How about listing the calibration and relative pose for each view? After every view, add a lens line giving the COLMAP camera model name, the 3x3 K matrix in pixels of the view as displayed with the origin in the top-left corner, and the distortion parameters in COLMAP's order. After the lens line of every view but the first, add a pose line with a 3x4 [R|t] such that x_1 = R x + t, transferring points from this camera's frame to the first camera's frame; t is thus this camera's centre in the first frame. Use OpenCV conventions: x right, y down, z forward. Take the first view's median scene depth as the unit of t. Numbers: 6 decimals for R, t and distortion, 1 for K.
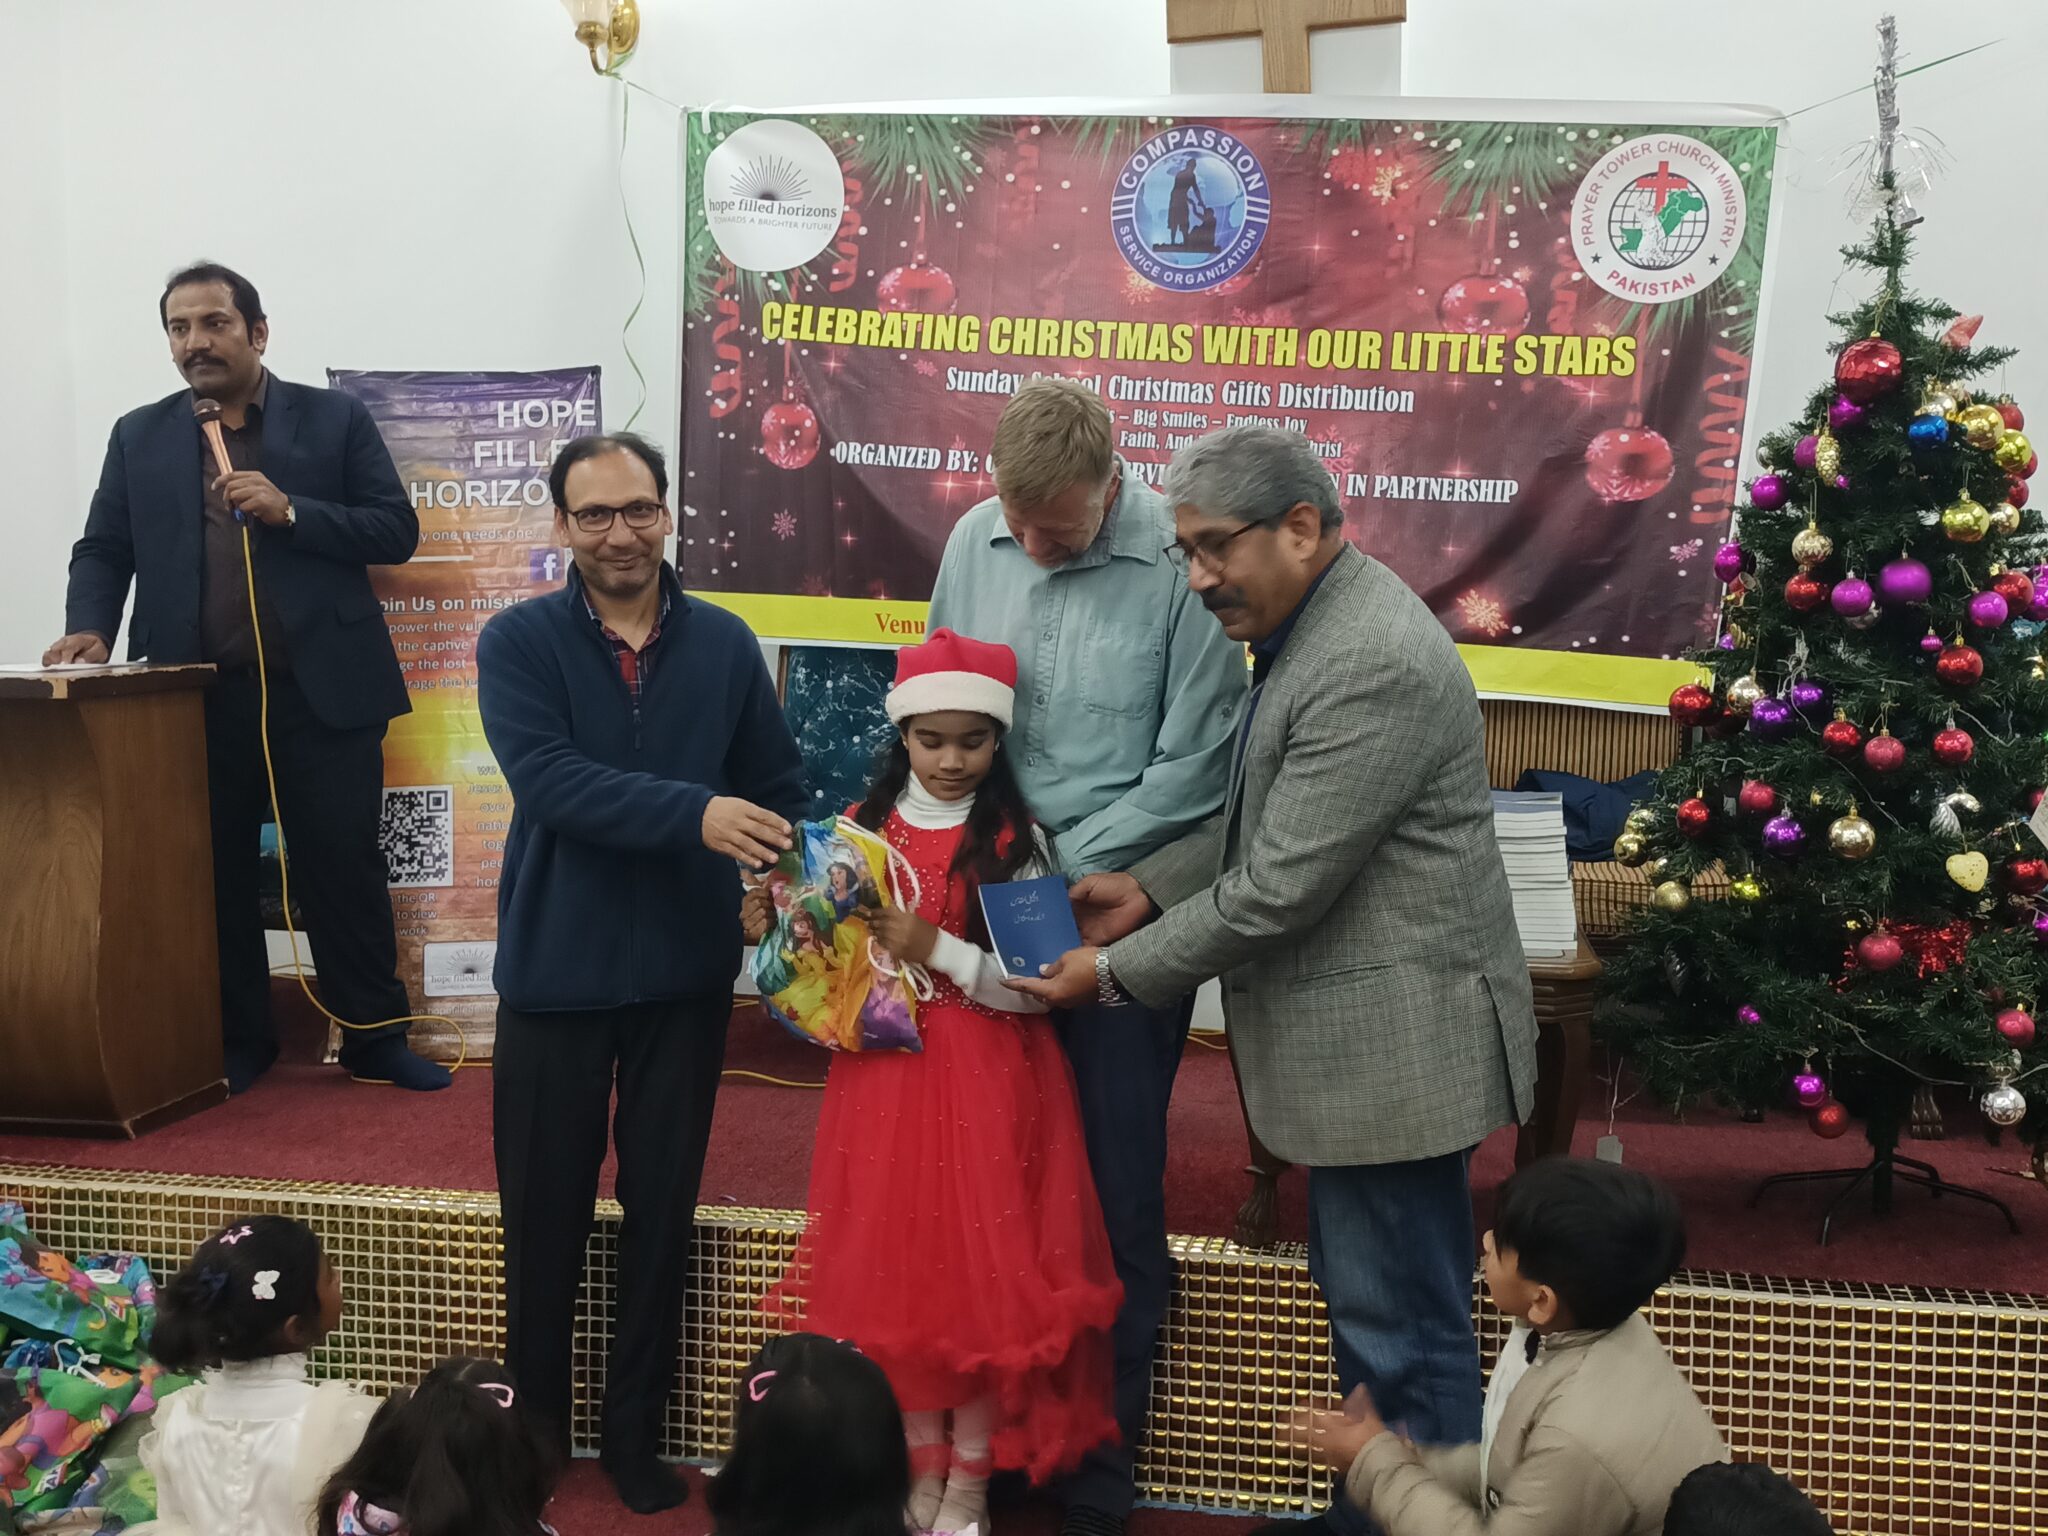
lens RADIAL K [[2298.3, 0, 1009.5], [0, 2298.3, 727.7], [0, 0, 1]] dist [0.024588, 0.000000]
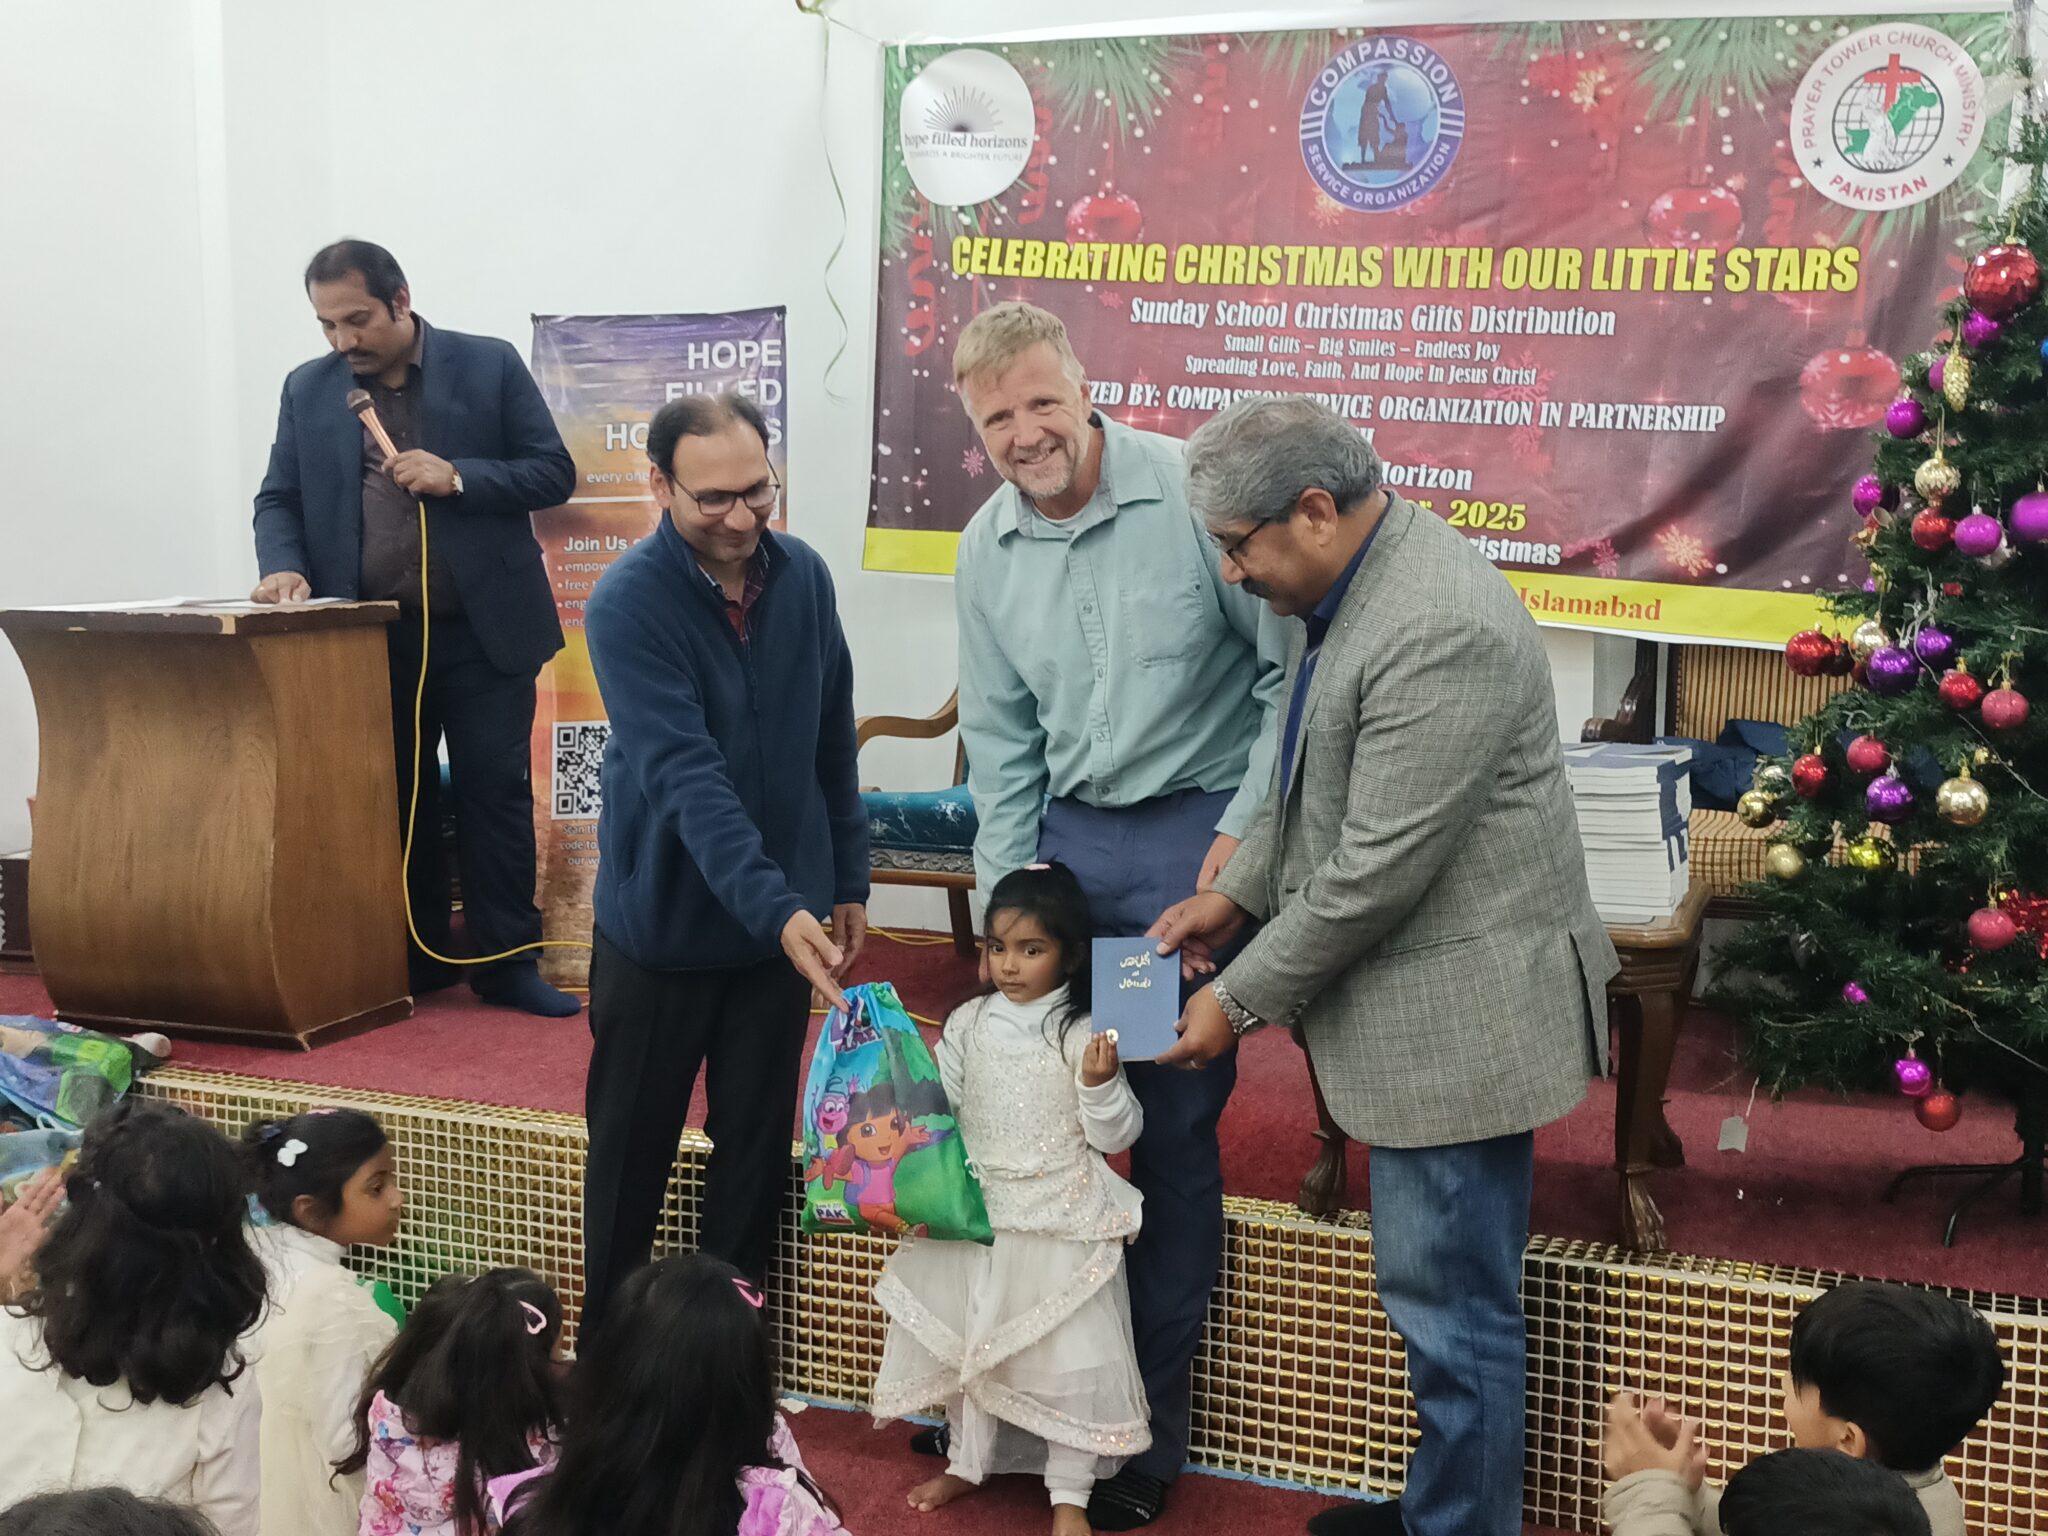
lens RADIAL K [[2298.3, 0, 1012.9], [0, 2298.3, 741.7], [0, 0, 1]] dist [0.024588, 0.000000]
pose [[0.979484, 0.015168, -0.200951, 0.127433], [-0.007994, 0.999303, 0.036465, -0.004141], [0.201364, -0.034111, 0.978922, 0.029491]]
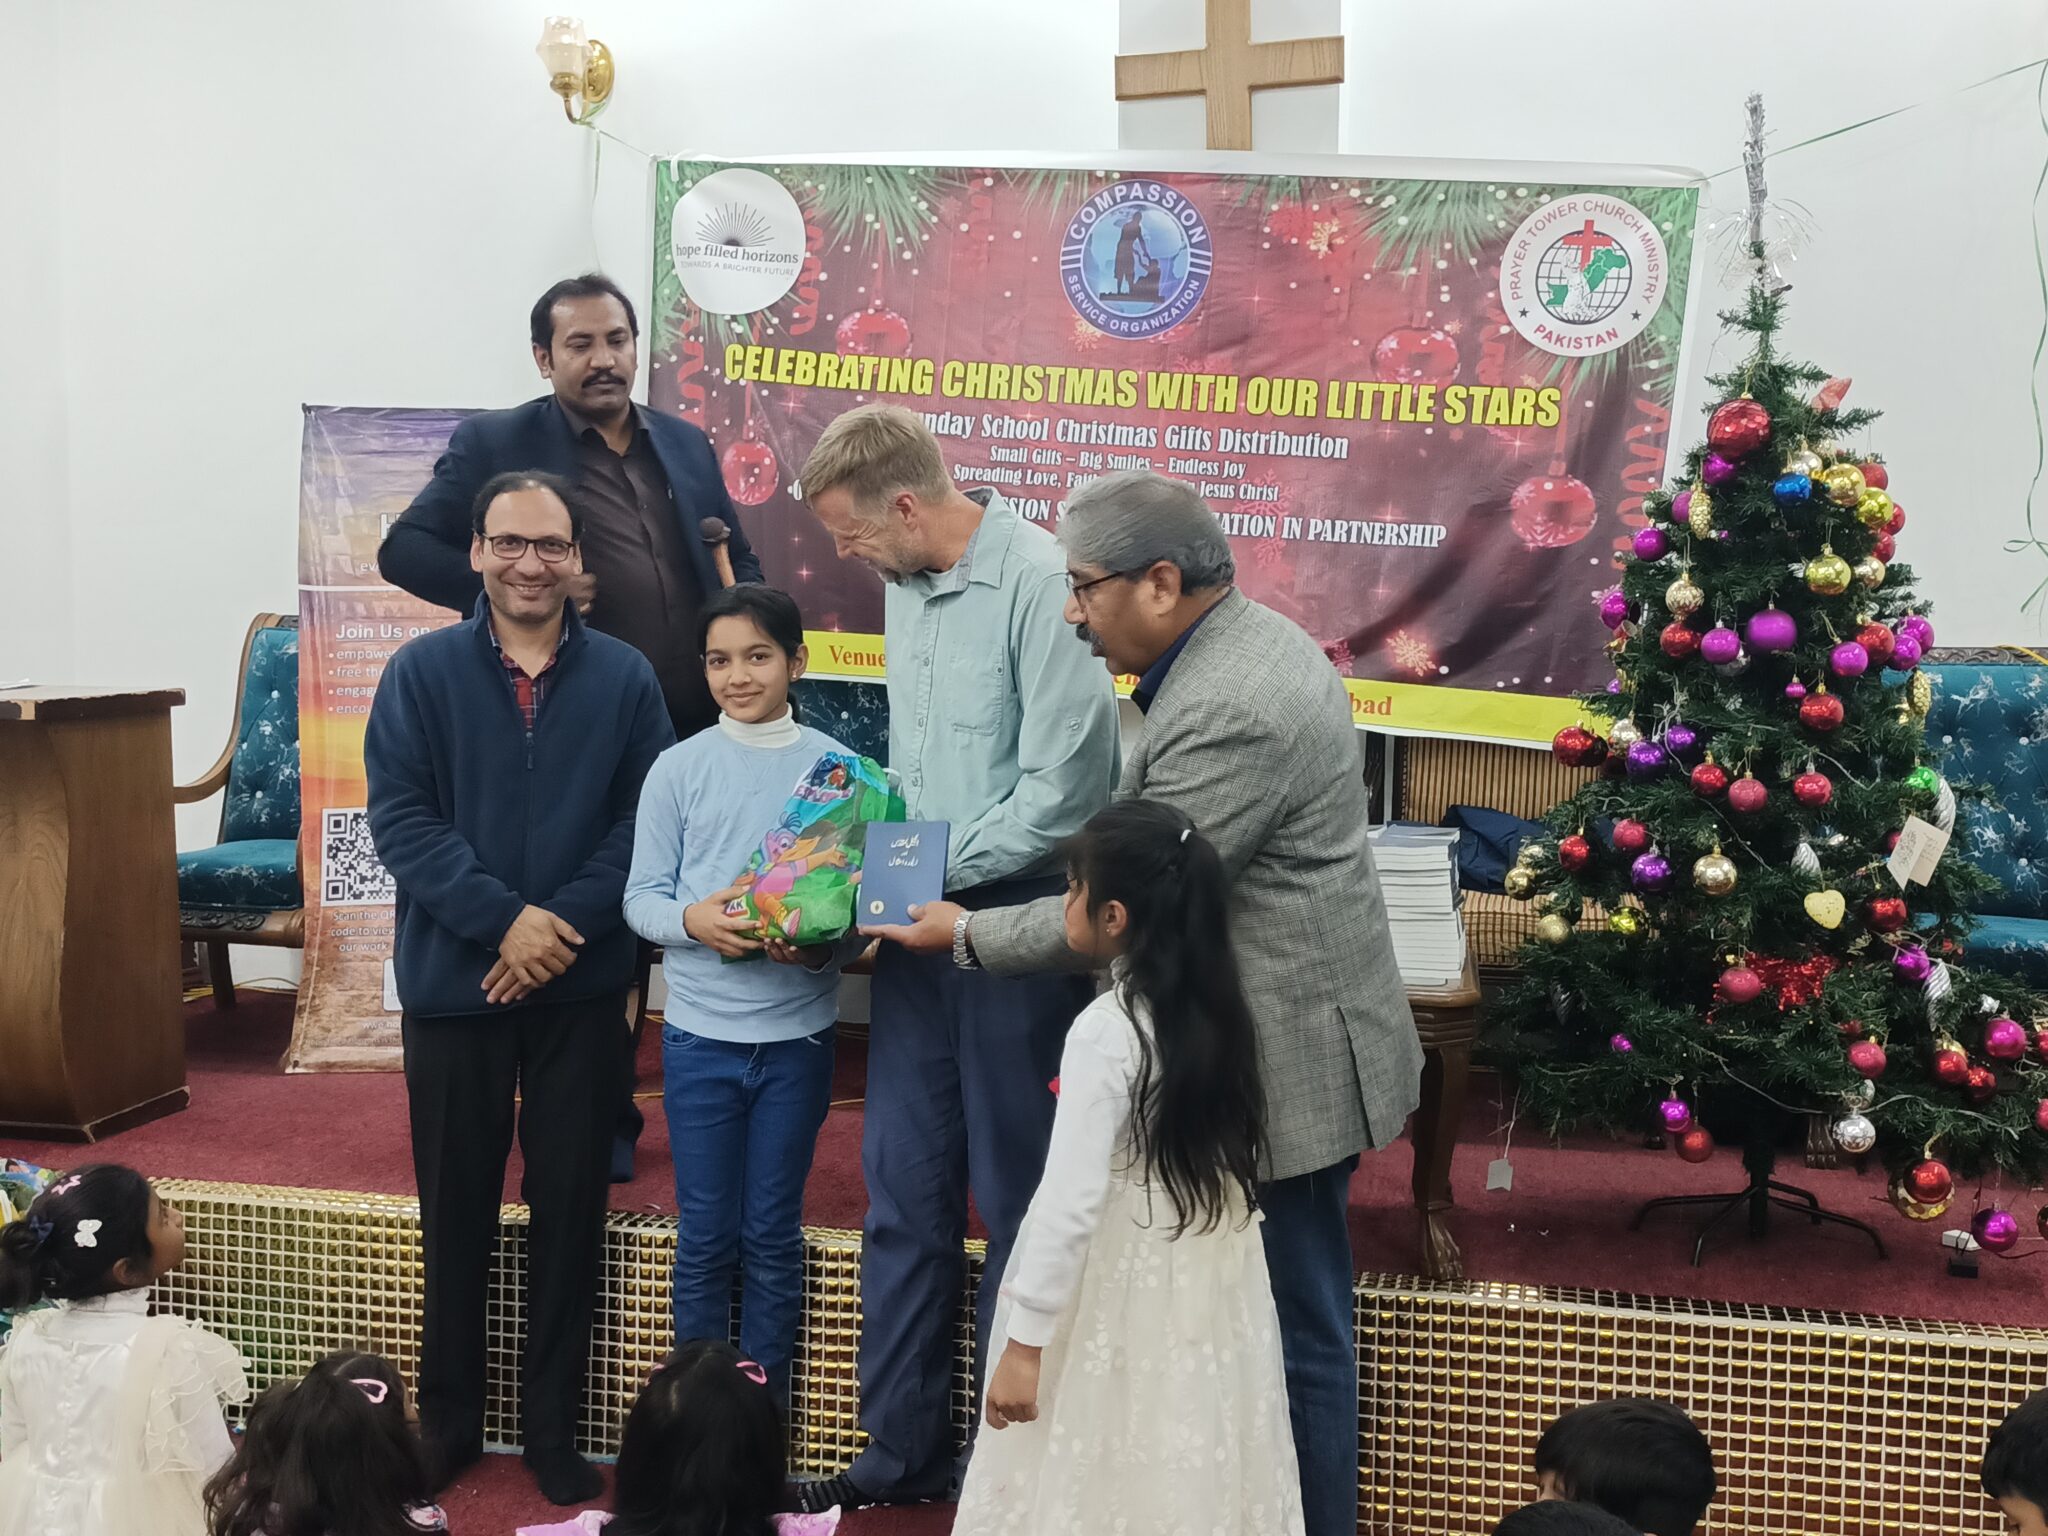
lens RADIAL K [[2298.3, 0, 1029.4], [0, 2298.3, 726.0], [0, 0, 1]] dist [0.024588, 0.000000]
pose [[0.999878, 0.012732, -0.009005, 0.043512], [-0.012836, 0.999851, -0.011576, -0.002855], [0.008856, 0.011691, 0.999892, -0.035069]]
